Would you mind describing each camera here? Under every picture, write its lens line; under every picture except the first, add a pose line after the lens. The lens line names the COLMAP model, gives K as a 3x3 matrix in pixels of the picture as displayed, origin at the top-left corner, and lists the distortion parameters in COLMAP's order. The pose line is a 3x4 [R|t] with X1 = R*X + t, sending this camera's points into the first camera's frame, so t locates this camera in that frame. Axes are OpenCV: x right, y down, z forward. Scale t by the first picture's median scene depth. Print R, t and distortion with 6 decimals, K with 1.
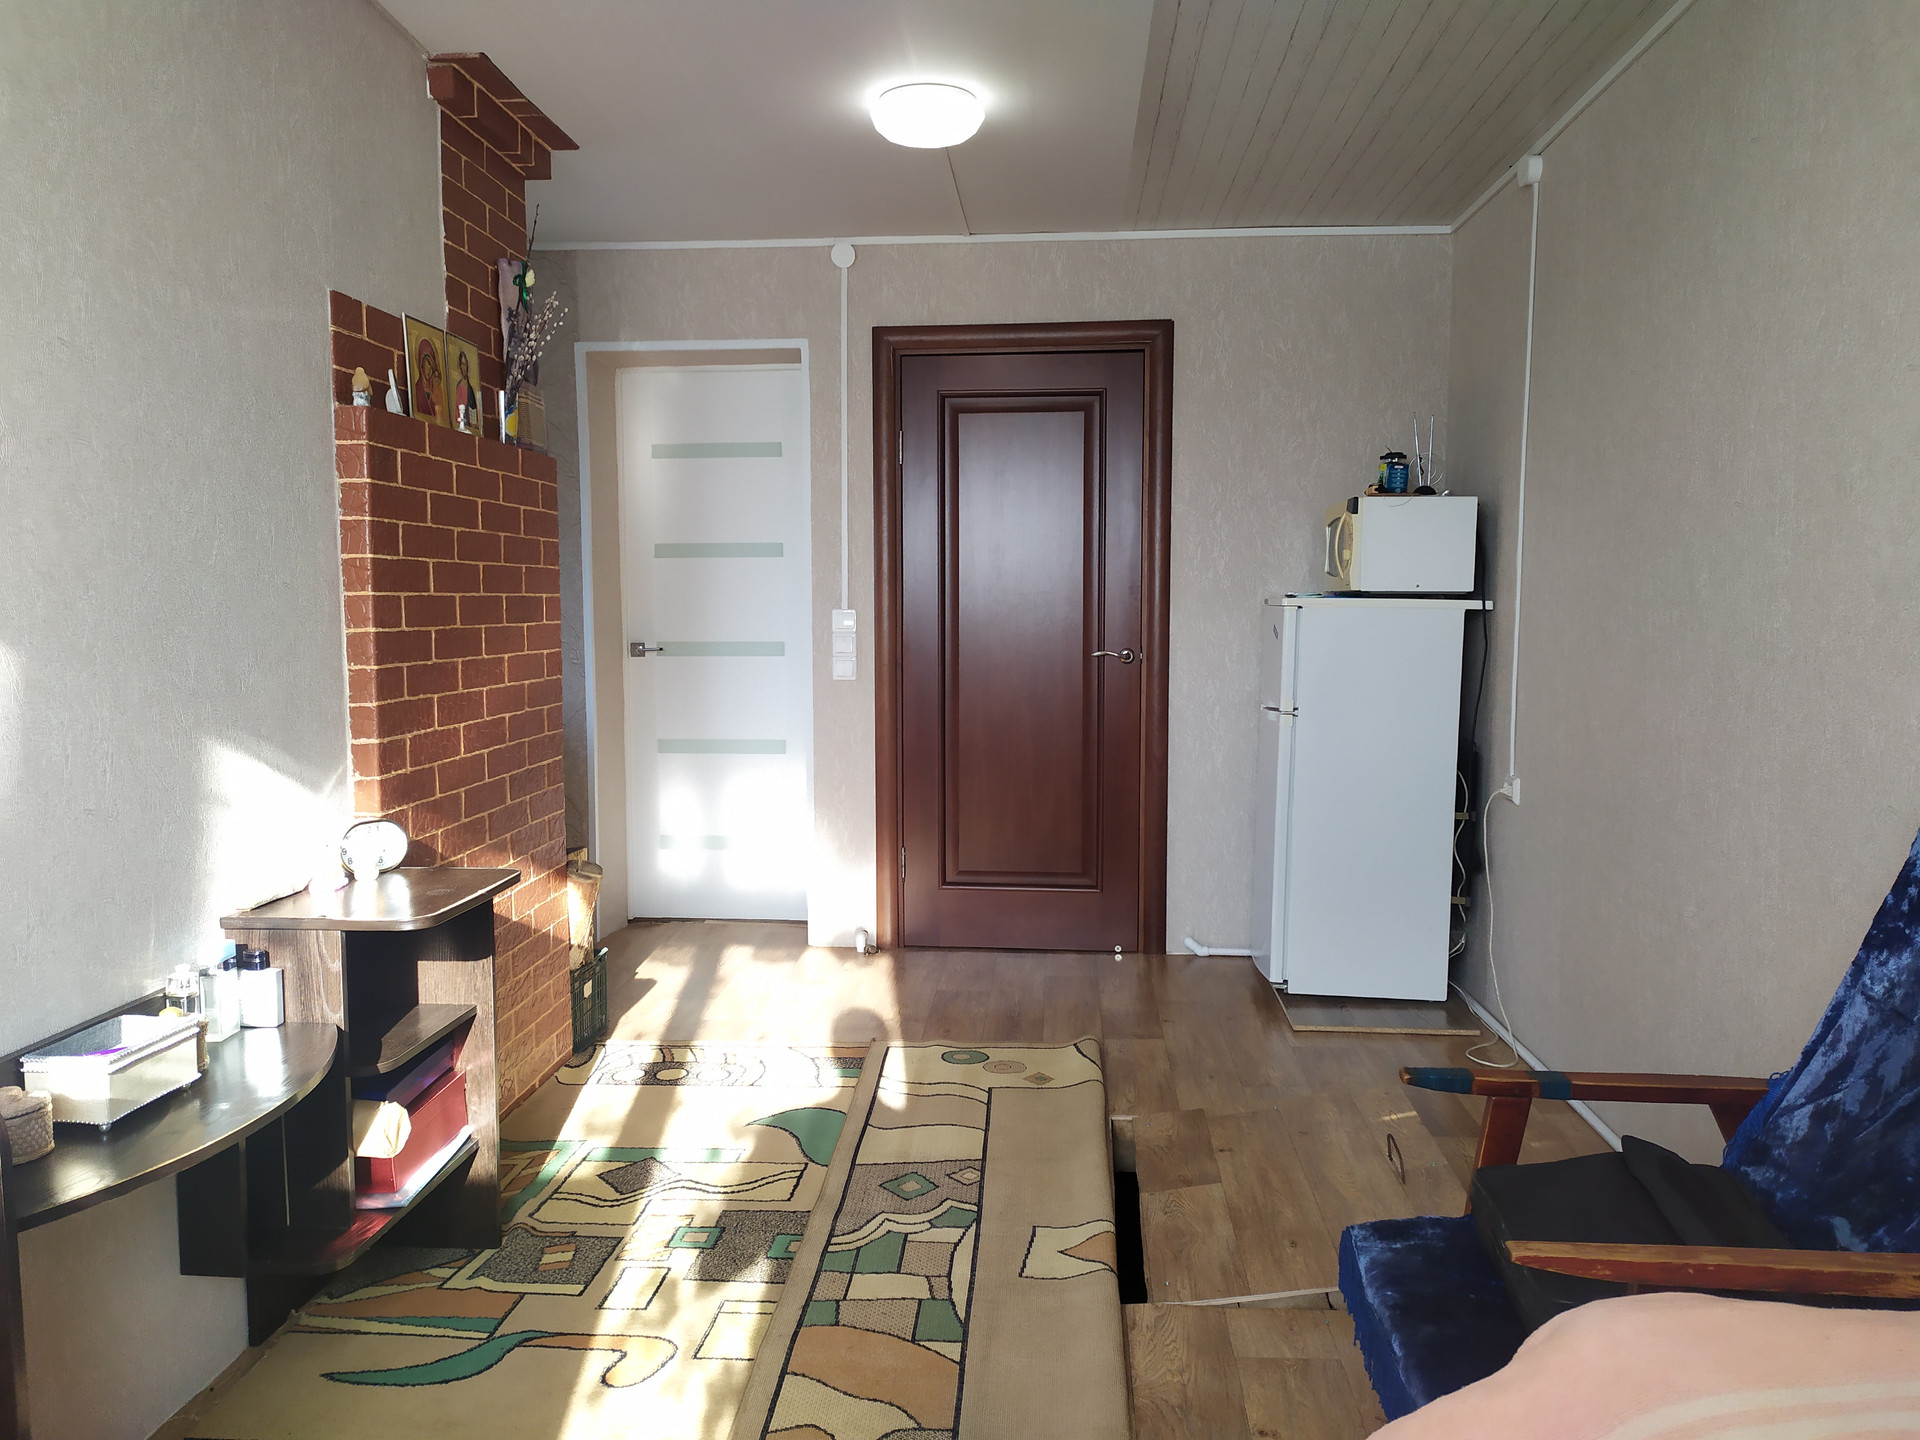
lens RADIAL K [[1421.6, 0, 958.4], [0, 1421.6, 722.4], [0, 0, 1]] dist [0.026405, -0.000764]
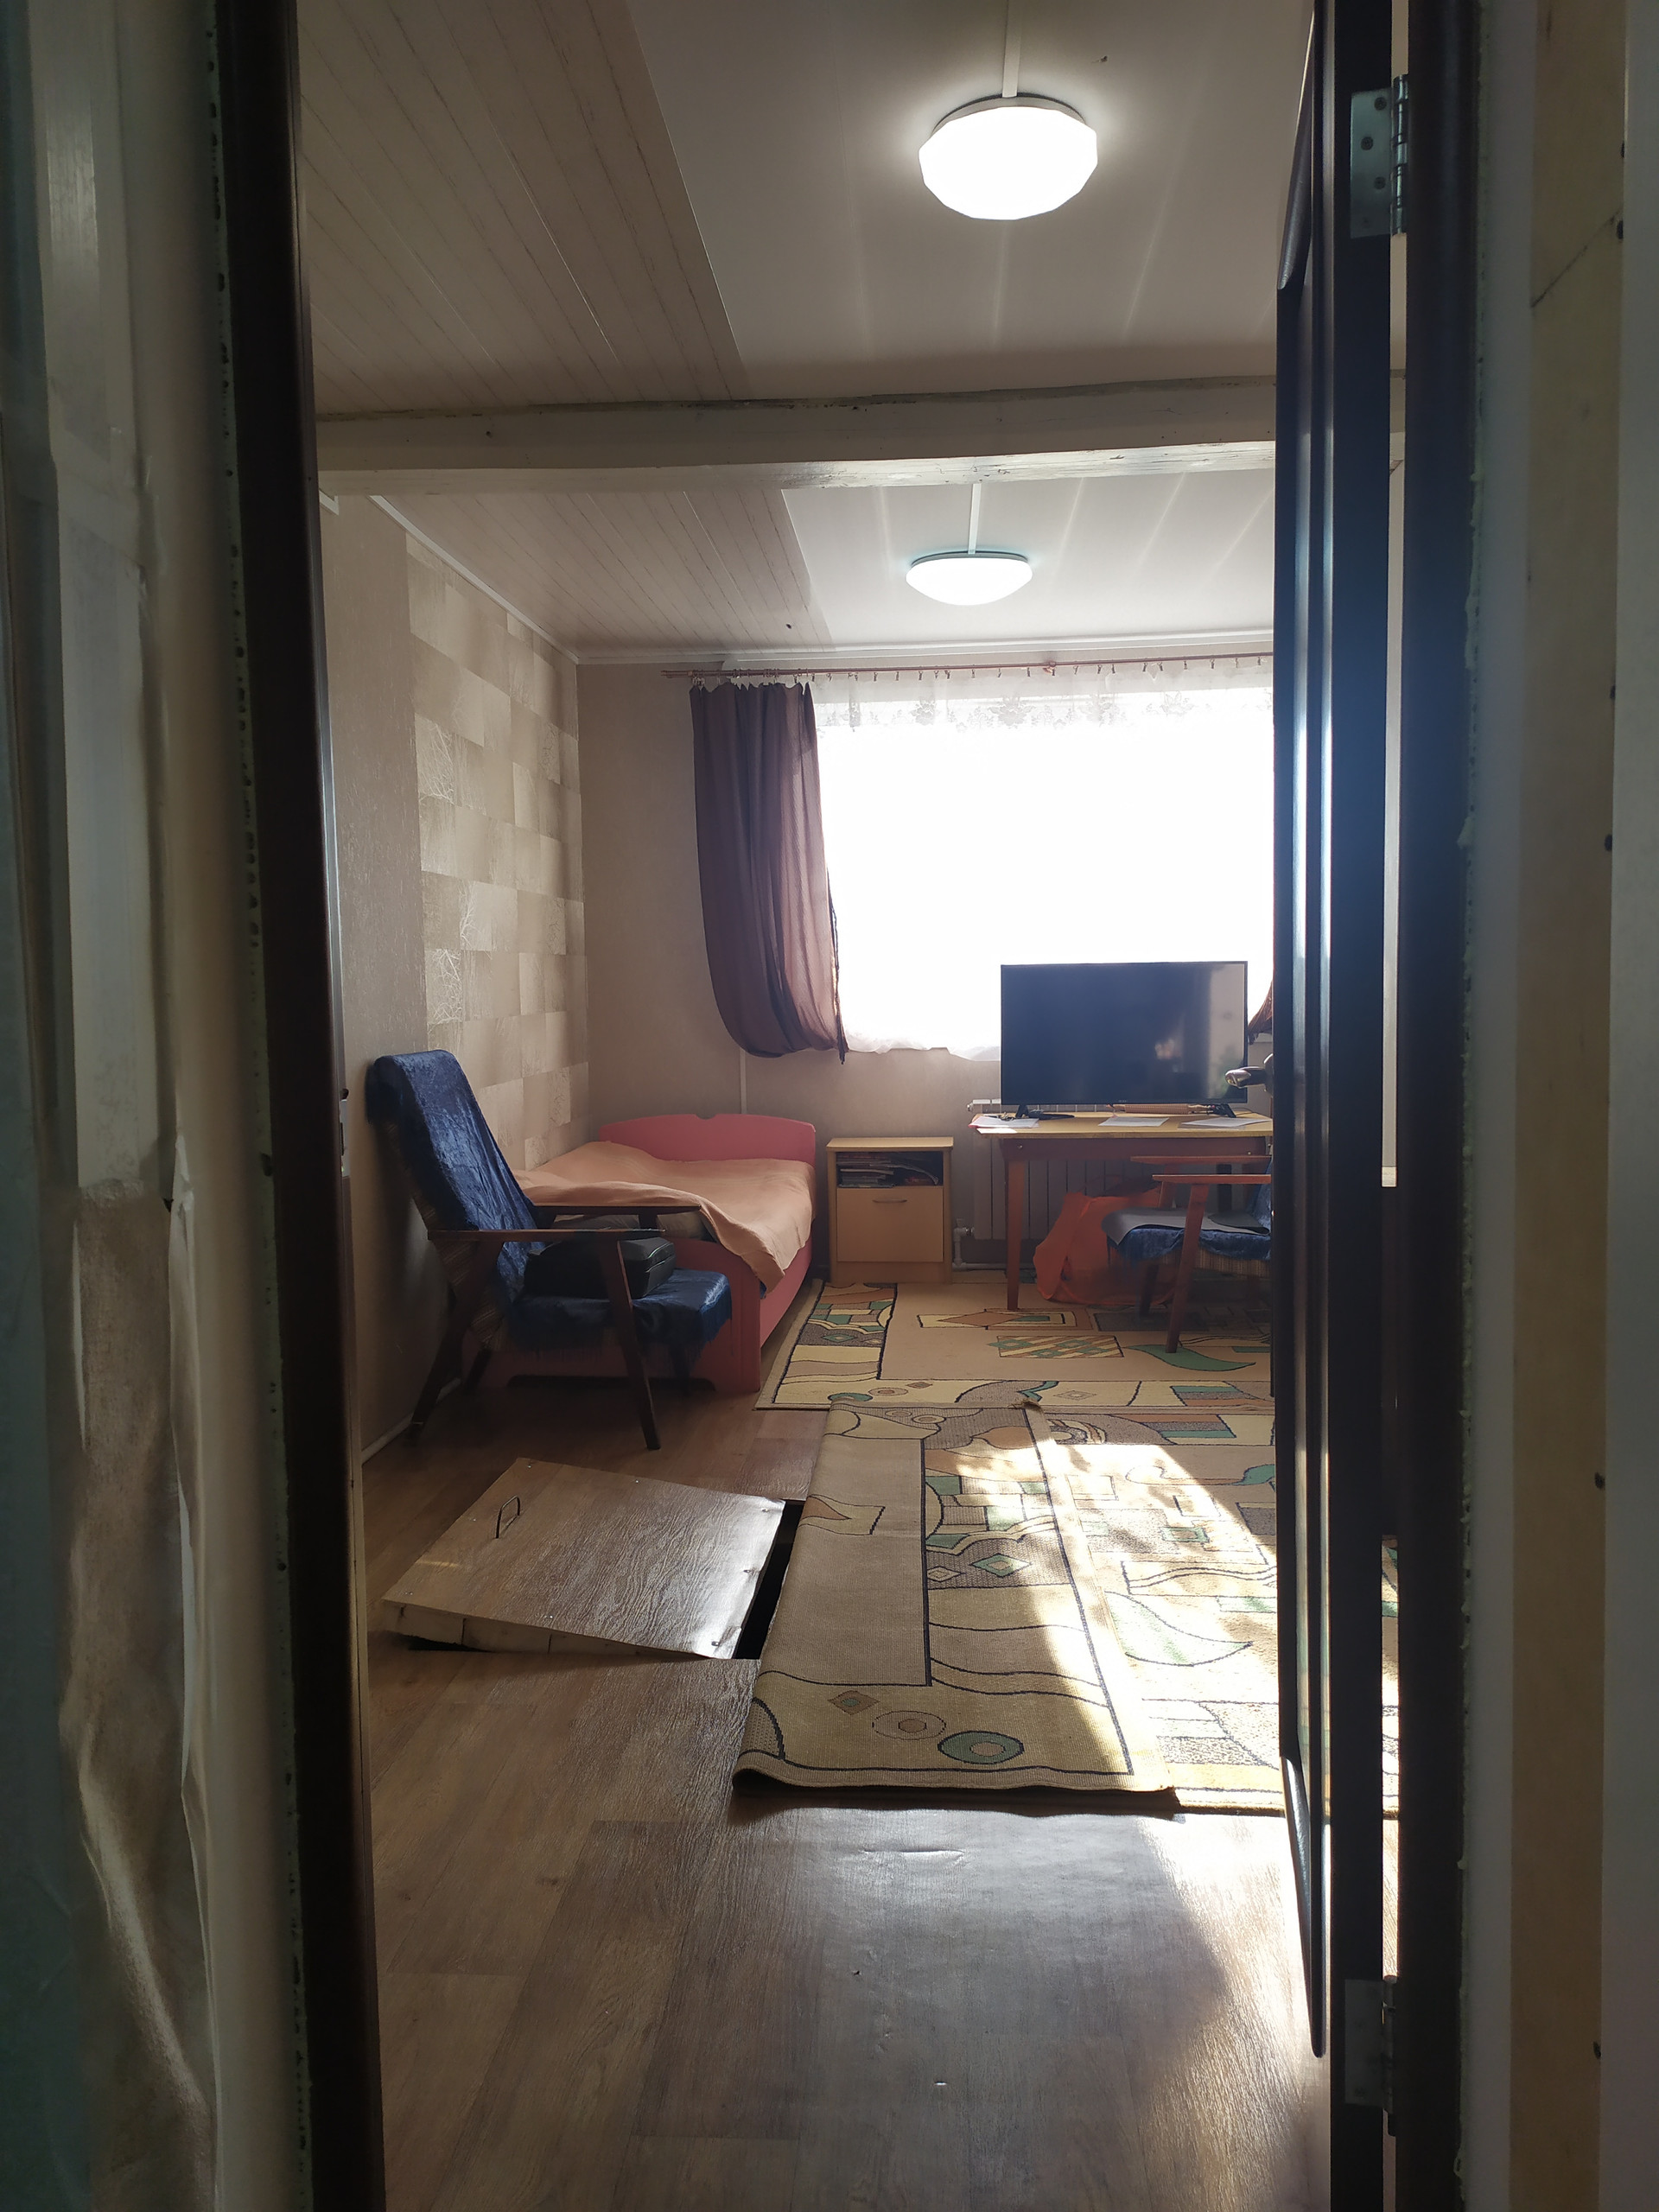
lens RADIAL K [[1637.8, 0, 828.1], [0, 1637.8, 1100.7], [0, 0, 1]] dist [0.026405, -0.000764]
pose [[-0.999200, 0.039546, -0.005941, 0.077016], [0.038074, 0.986209, 0.161065, -0.164438], [0.012228, 0.160710, -0.986926, 2.091424]]
